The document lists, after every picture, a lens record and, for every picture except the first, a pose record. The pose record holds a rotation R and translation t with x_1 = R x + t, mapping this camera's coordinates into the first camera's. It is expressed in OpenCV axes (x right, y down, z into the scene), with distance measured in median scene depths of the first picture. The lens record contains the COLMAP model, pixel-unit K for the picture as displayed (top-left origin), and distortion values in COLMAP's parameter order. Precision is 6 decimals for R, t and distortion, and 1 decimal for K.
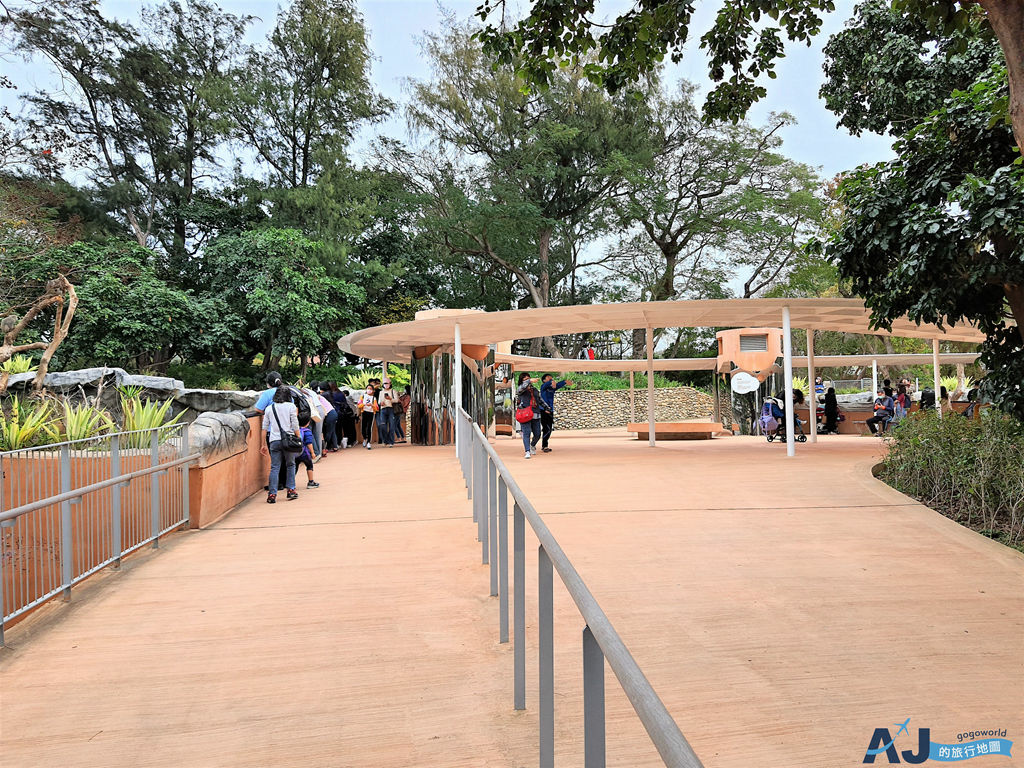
lens RADIAL K [[775.5, 0, 512.1], [0, 775.5, 382.9], [0, 0, 1]] dist [0.000001, -0.000034]
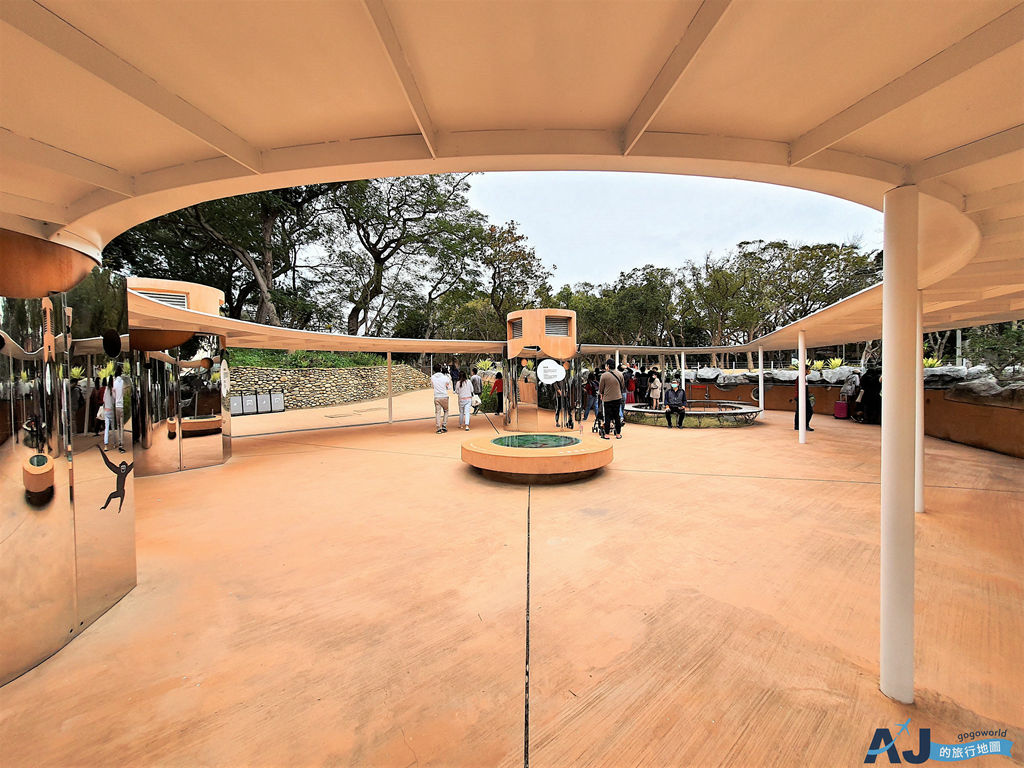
lens RADIAL K [[407.5, 0, 517.4], [0, 407.5, 384.9], [0, 0, 1]] dist [0.002959, 0.000129]
pose [[0.825182, -0.011616, 0.564747, 0.005302], [-0.026045, 0.997943, 0.058581, -0.005699], [-0.564266, -0.063048, 0.823182, 0.333674]]
